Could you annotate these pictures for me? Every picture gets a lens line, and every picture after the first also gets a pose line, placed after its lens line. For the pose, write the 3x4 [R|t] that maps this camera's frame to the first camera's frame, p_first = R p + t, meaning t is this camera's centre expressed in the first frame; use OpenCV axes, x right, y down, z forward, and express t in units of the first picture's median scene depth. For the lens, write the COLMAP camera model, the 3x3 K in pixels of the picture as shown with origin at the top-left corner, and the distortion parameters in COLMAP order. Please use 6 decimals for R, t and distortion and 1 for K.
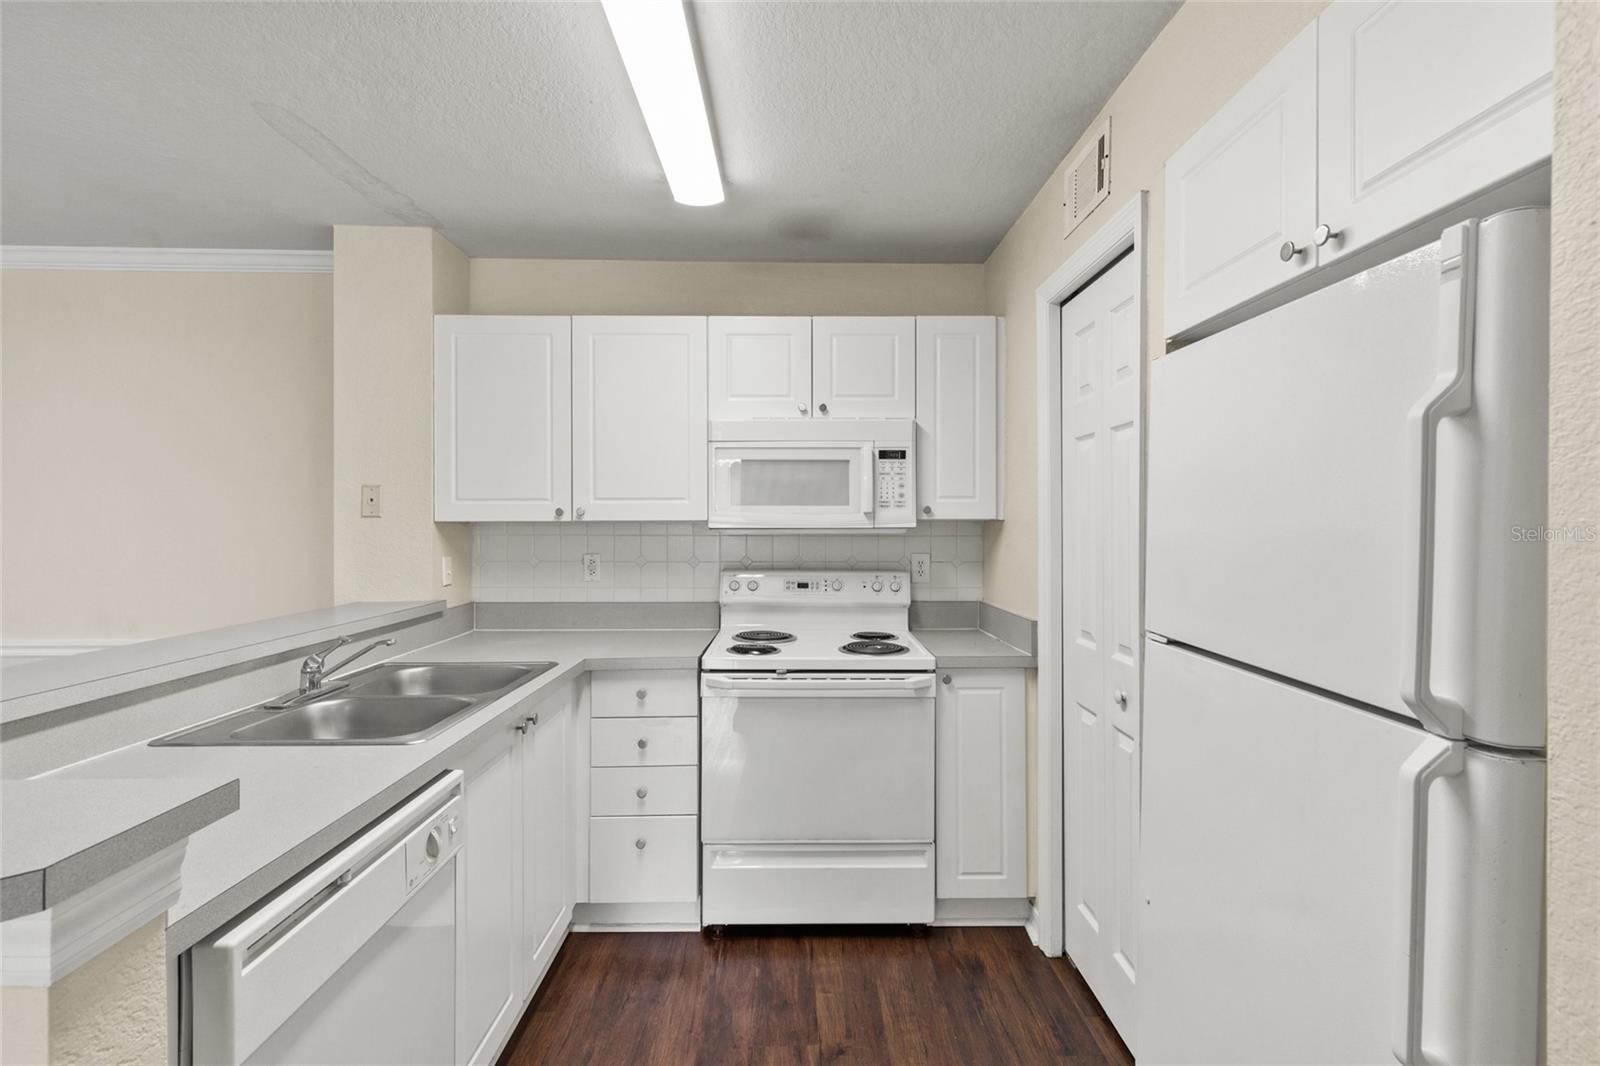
lens RADIAL K [[722.3, 0, 810.8], [0, 722.3, 523.2], [0, 0, 1]] dist [0.004409, -0.002439]
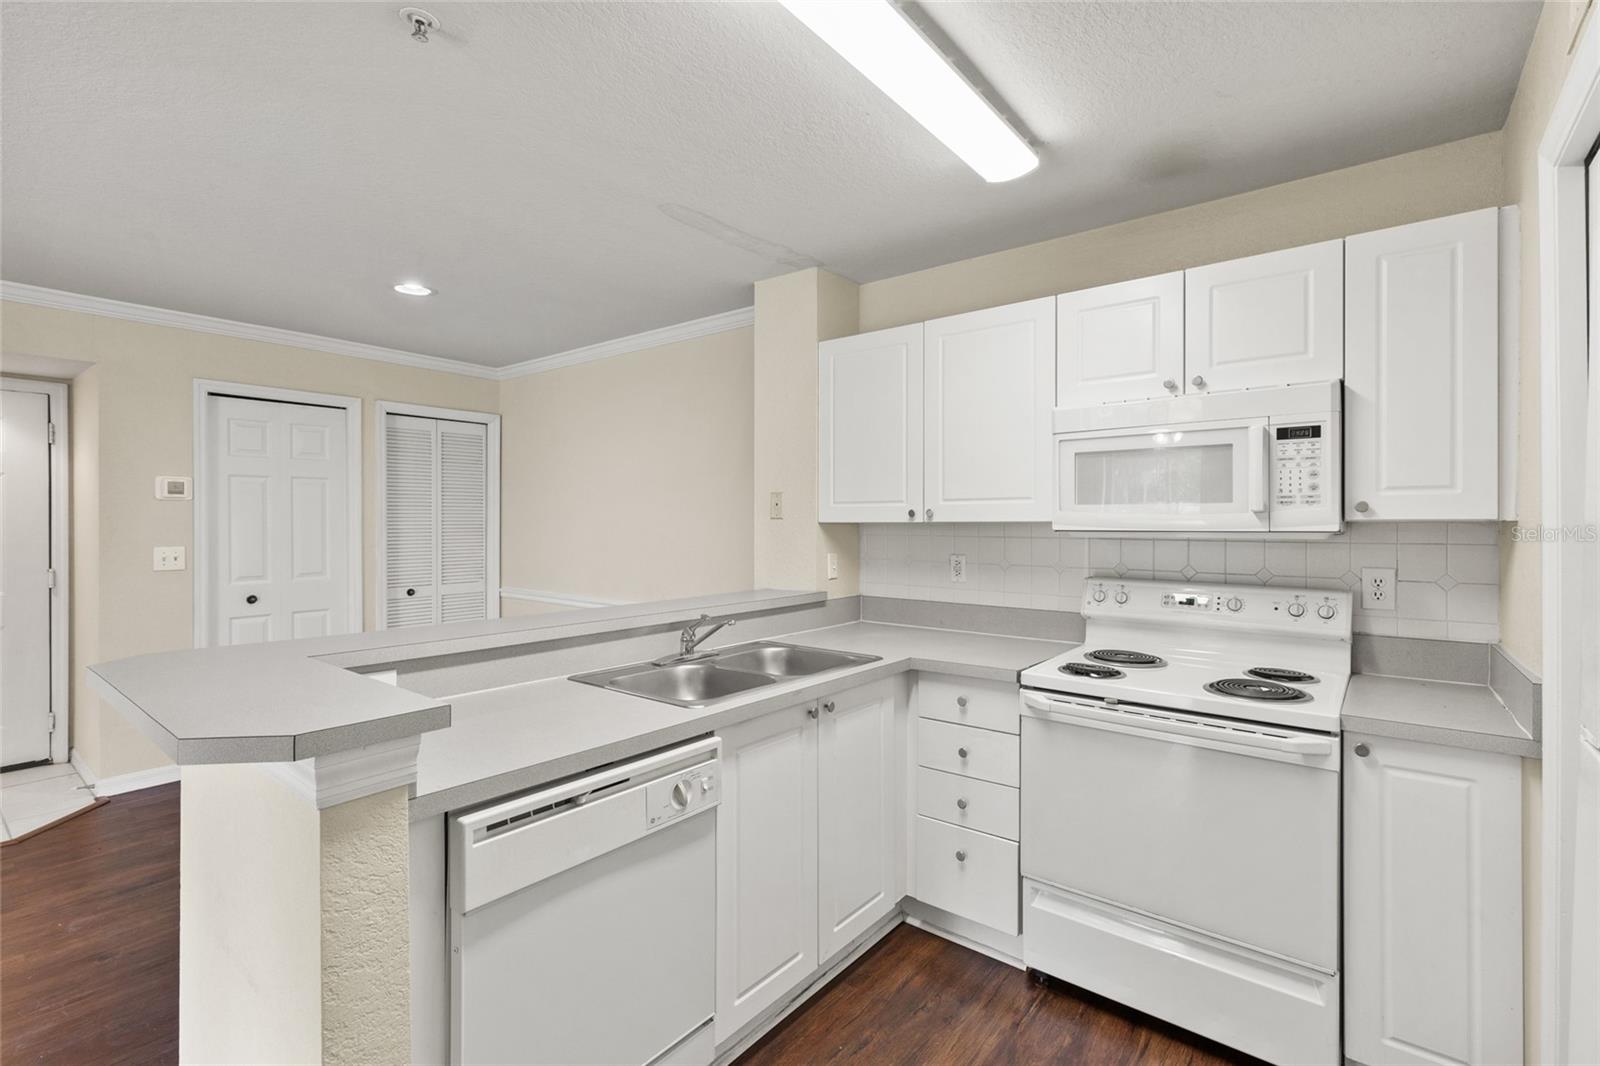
lens RADIAL K [[722.3, 0, 806.1], [0, 722.3, 523.5], [0, 0, 1]] dist [0.004409, -0.002439]
pose [[0.770978, 0.001296, -0.636861, 0.213240], [-0.001824, 0.999998, -0.000173, -0.000979], [0.636860, 0.001295, 0.770979, 0.115910]]
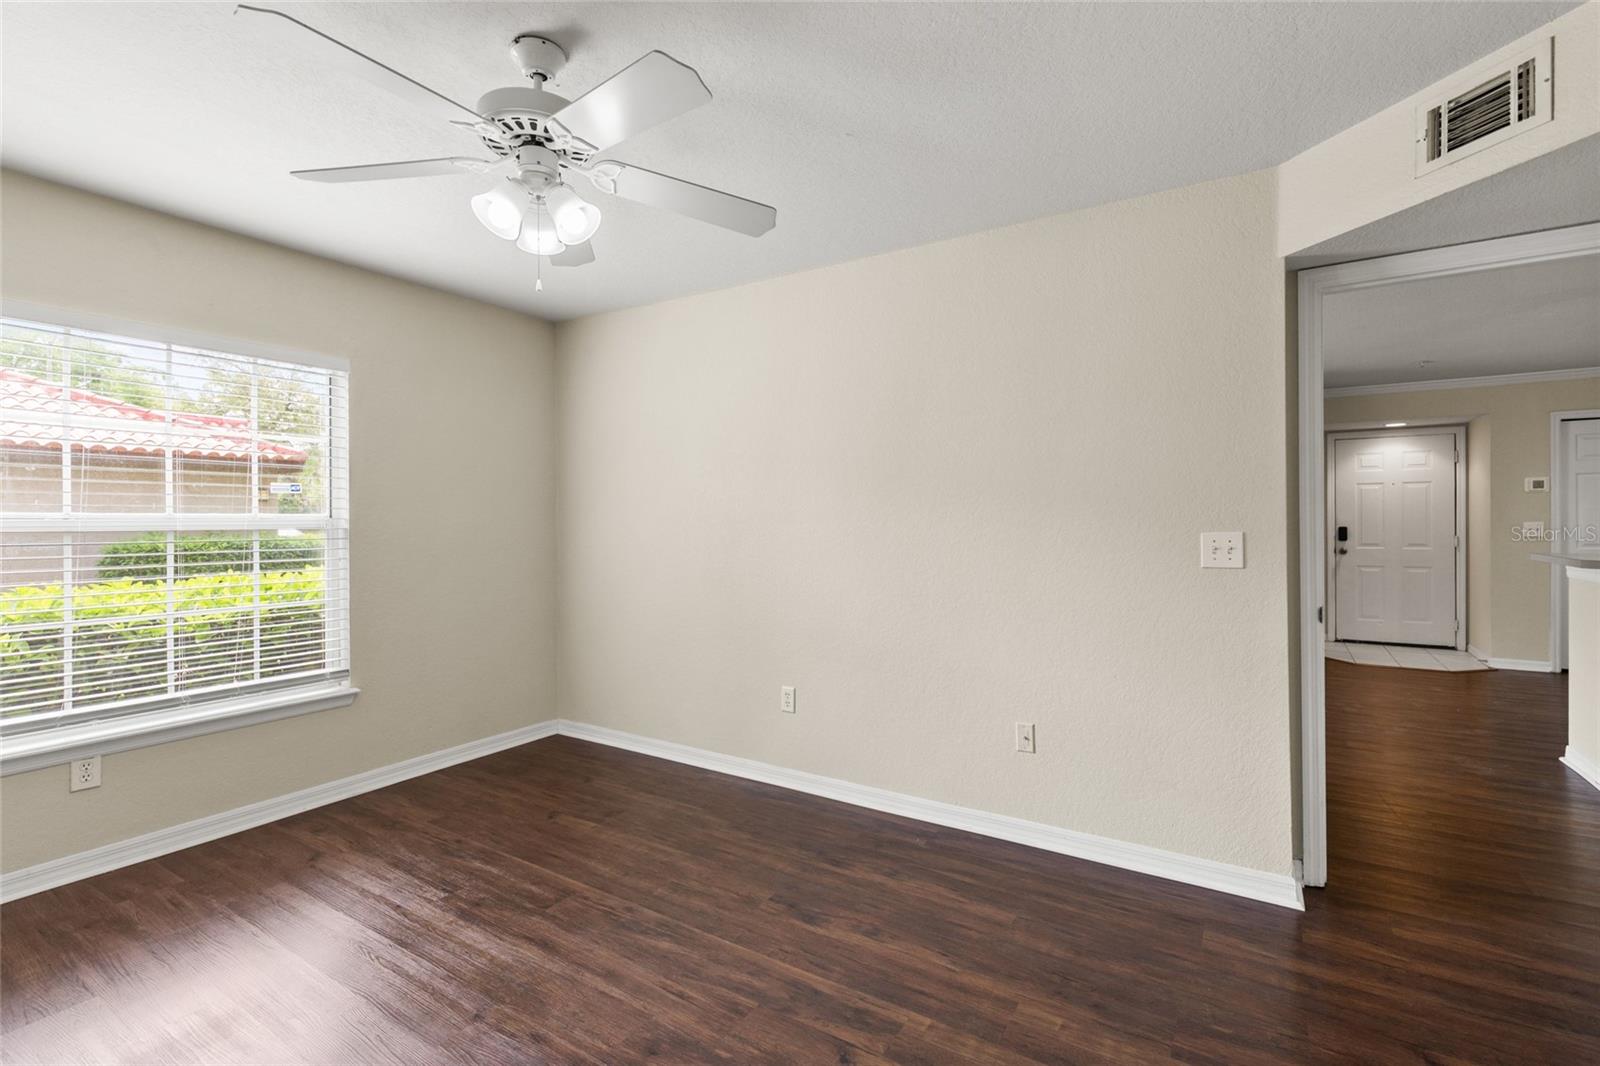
lens RADIAL K [[722.3, 0, 804.8], [0, 722.3, 526.9], [0, 0, 1]] dist [0.004409, -0.002439]
pose [[-0.562858, 0.008676, -0.826508, 1.611999], [0.005122, 0.999962, 0.007008, 0.038995], [0.826538, -0.000289, -0.562881, -0.223847]]
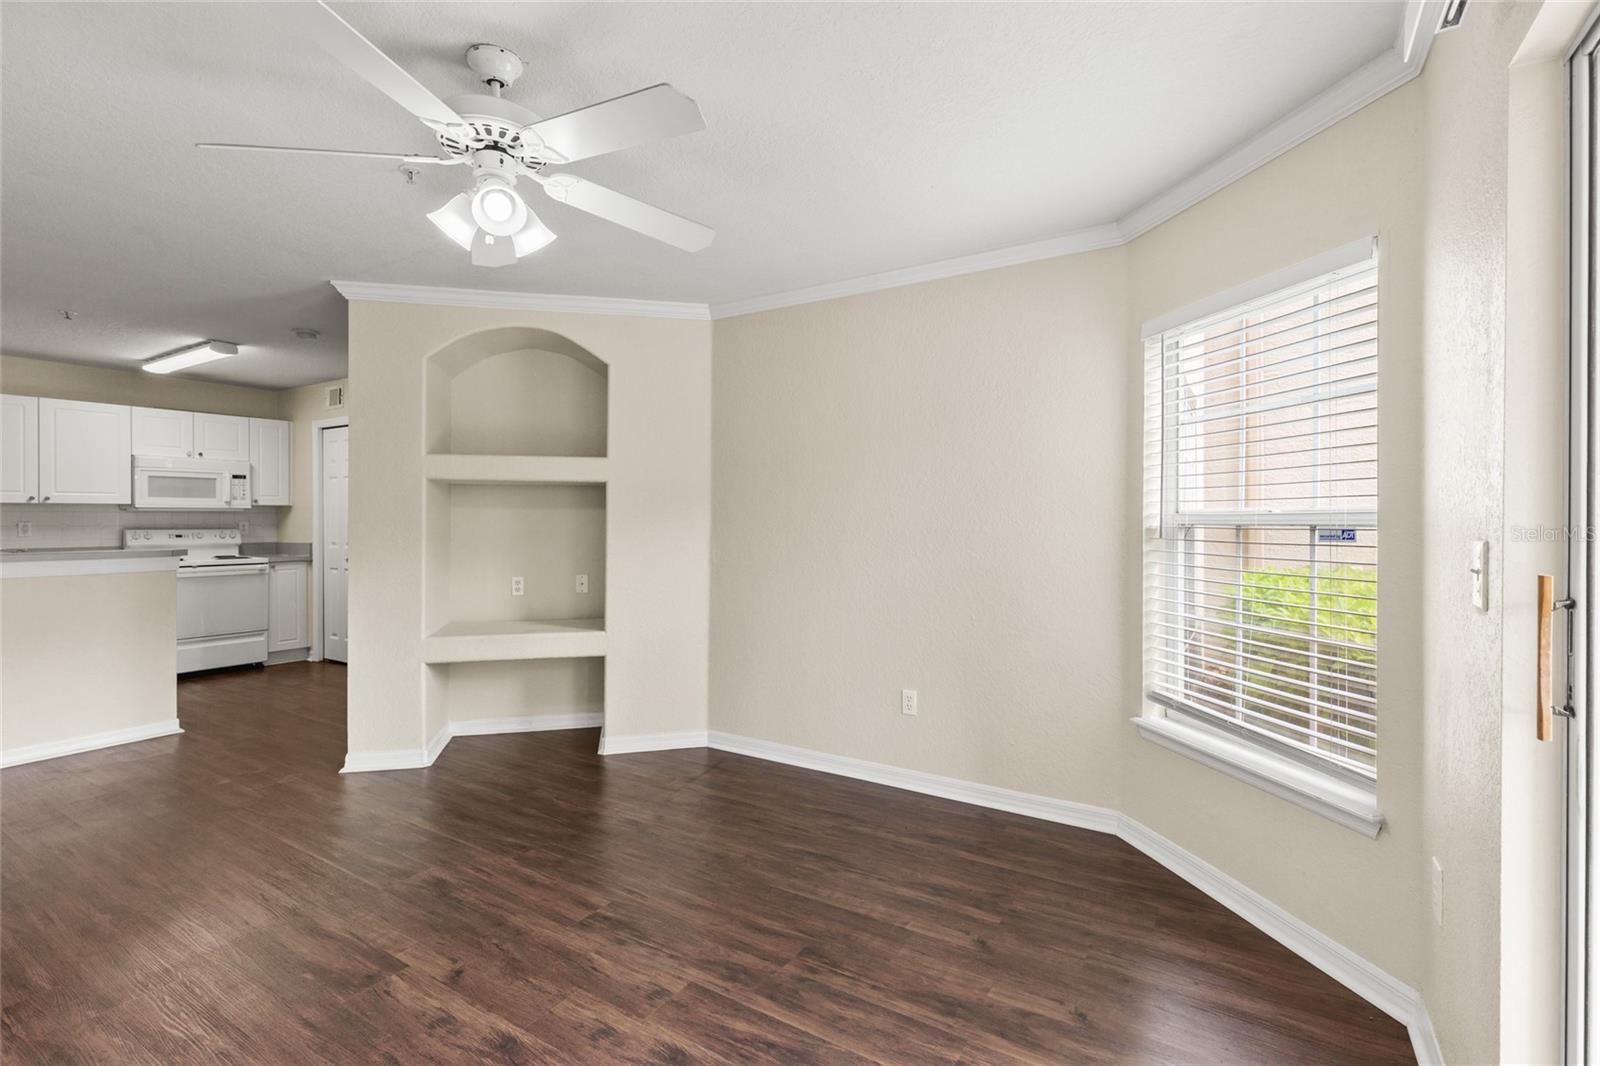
lens RADIAL K [[722.3, 0, 800.1], [0, 722.3, 517.5], [0, 0, 1]] dist [0.004409, -0.002439]
pose [[0.555662, 0.000728, 0.831408, -0.895537], [0.000356, 0.999999, -0.001113, 0.042425], [-0.831408, 0.000914, 0.555662, -1.963816]]
